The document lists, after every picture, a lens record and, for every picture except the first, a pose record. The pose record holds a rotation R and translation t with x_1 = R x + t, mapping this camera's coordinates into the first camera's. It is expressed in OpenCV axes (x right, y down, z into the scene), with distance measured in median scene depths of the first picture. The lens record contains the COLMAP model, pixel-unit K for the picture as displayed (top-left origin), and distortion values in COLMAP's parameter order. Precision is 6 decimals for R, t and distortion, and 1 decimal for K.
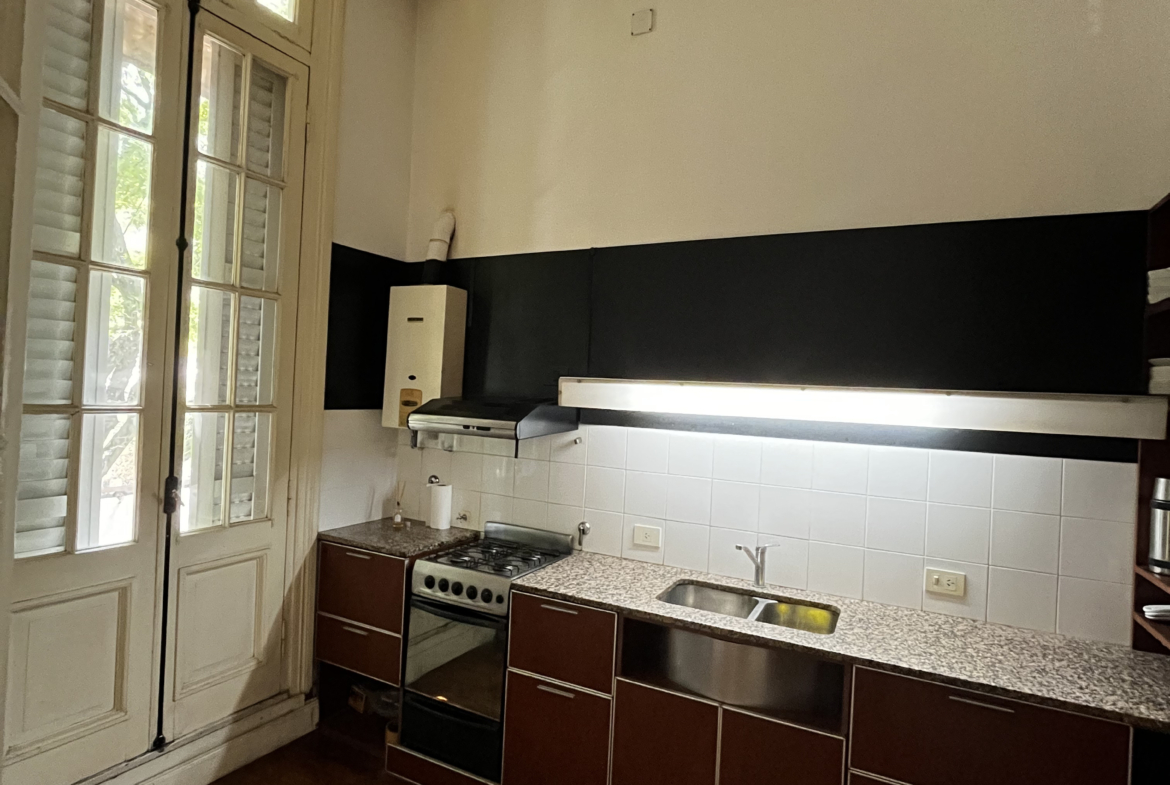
lens RADIAL K [[635.3, 0, 585.0], [0, 635.3, 392.5], [0, 0, 1]] dist [0.000002, 0.000285]
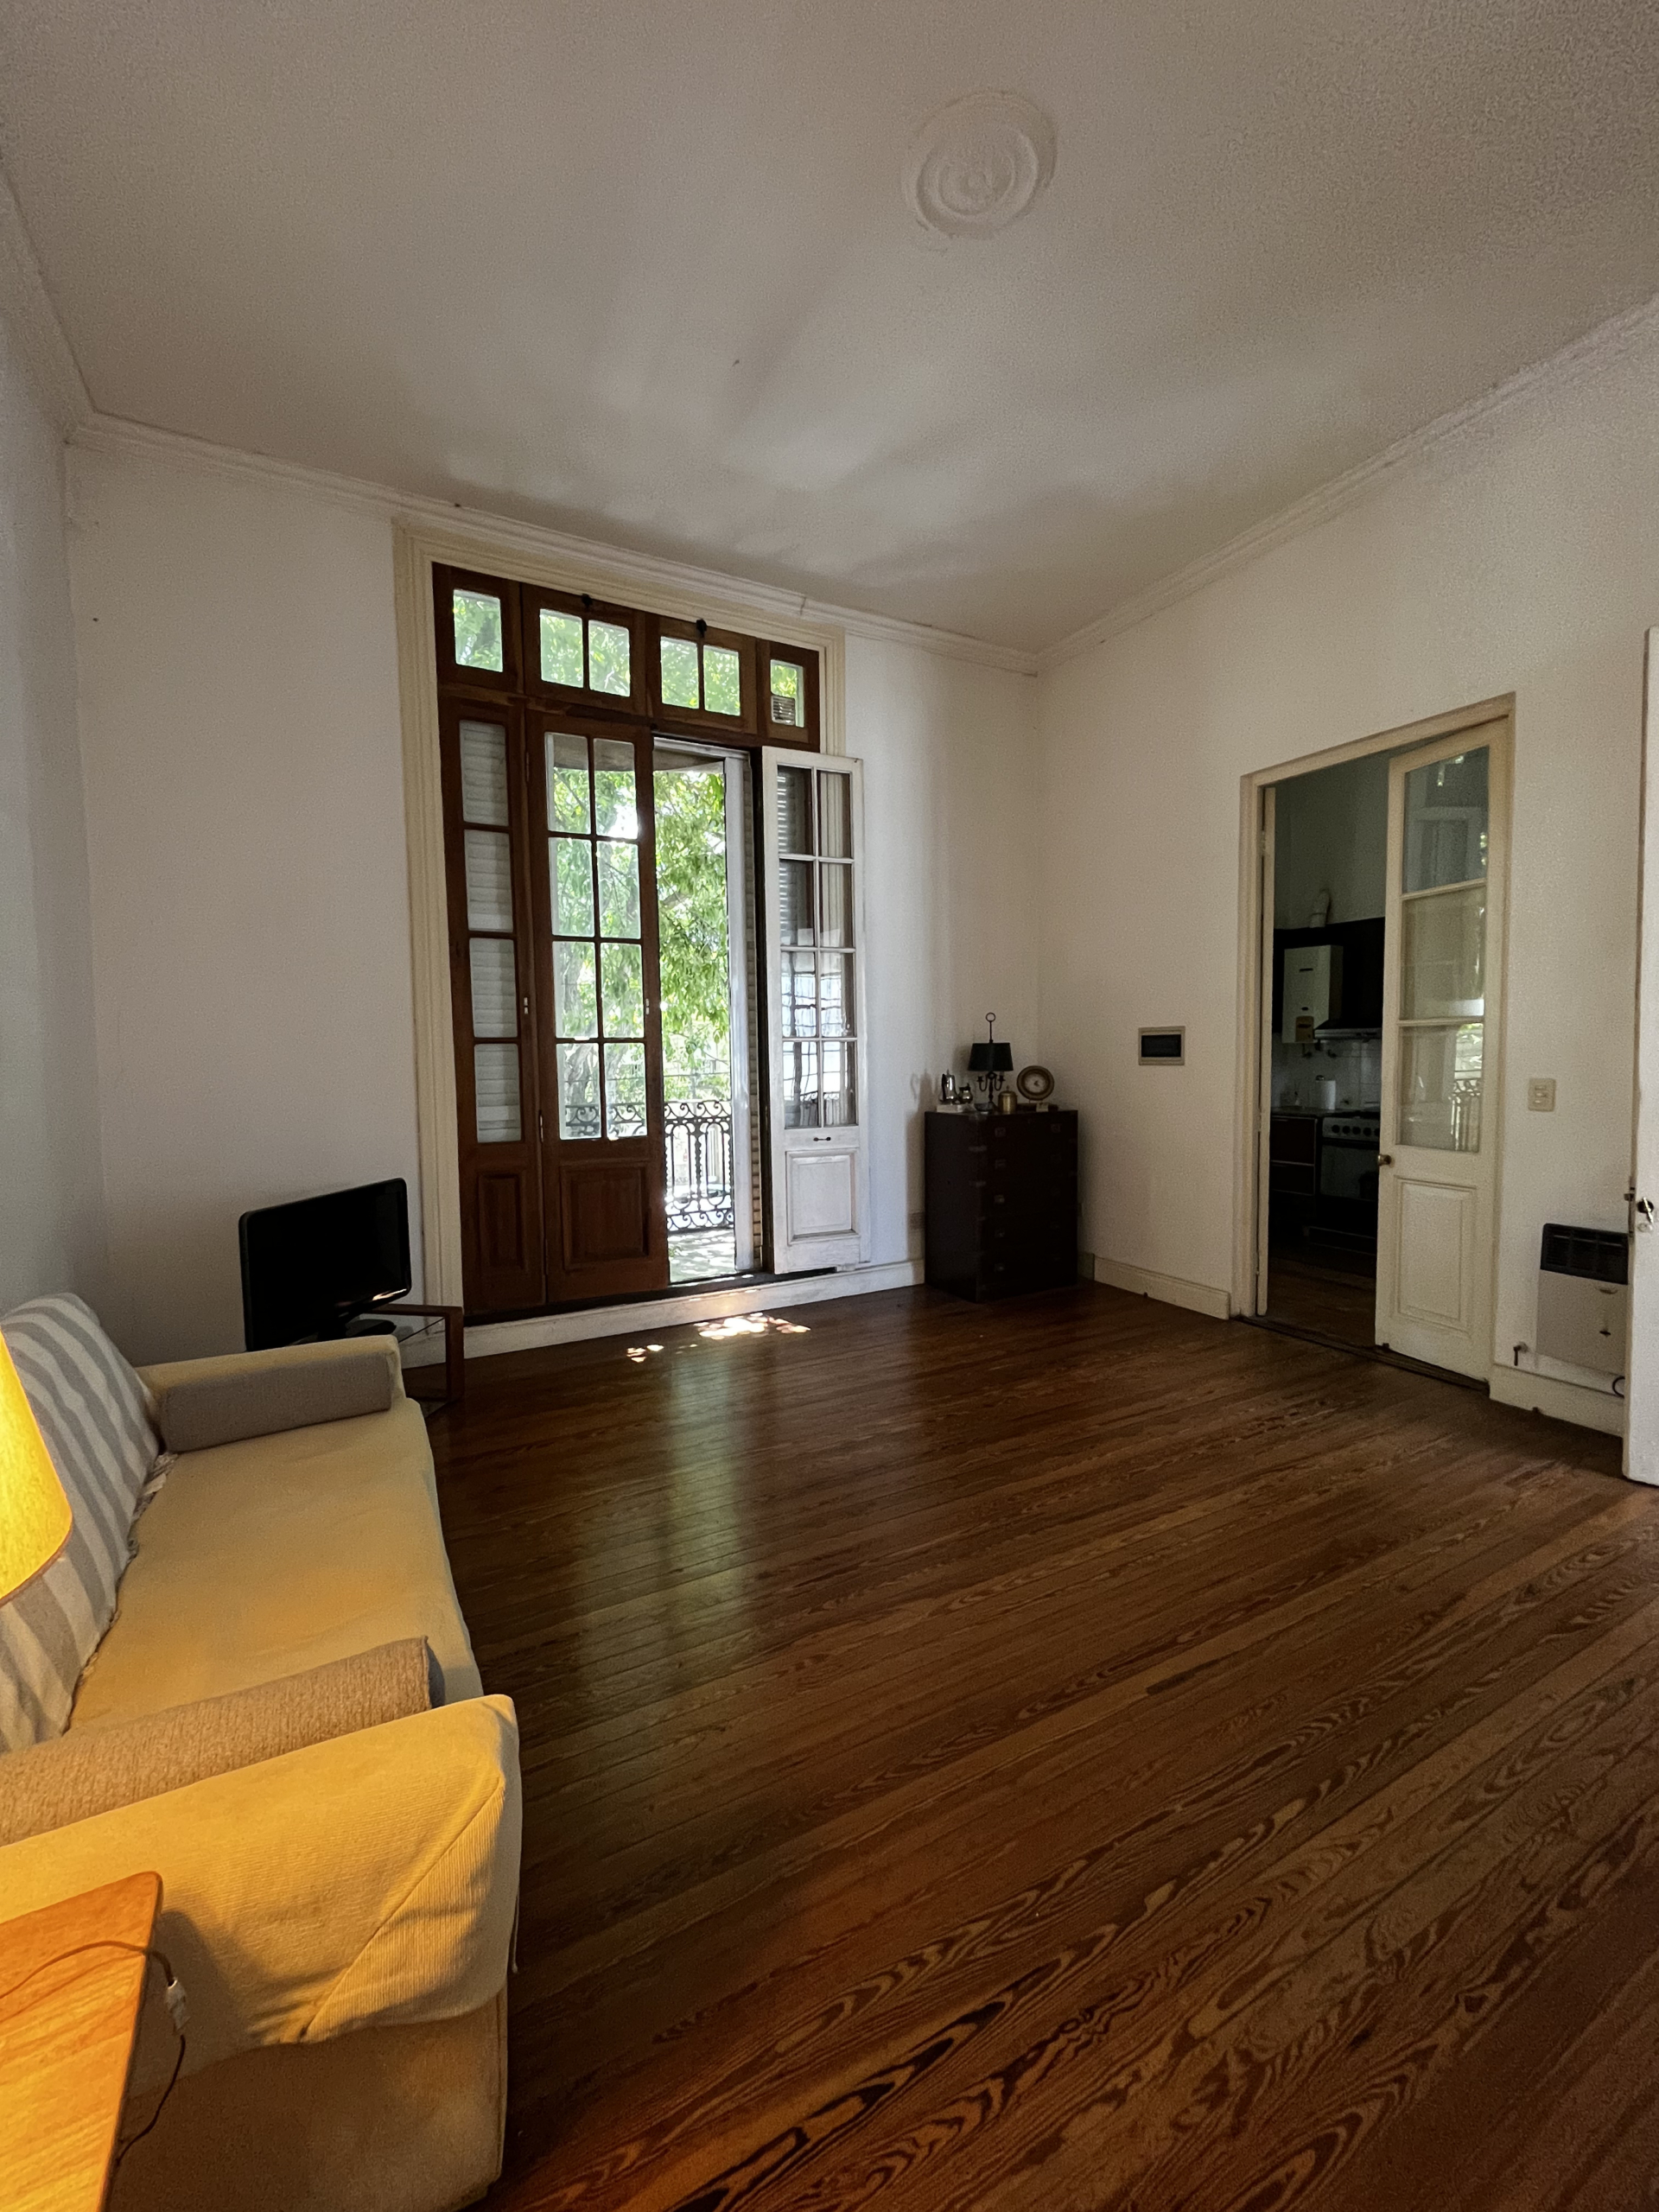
lens RADIAL K [[897.2, 0, 828.4], [0, 897.2, 1107.6], [0, 0, 1]] dist [-0.000130, -0.000573]
pose [[0.831443, -0.022808, -0.555142, -0.035602], [0.056671, 0.997427, 0.043898, 0.052390], [0.552712, -0.067959, 0.830597, -1.412505]]
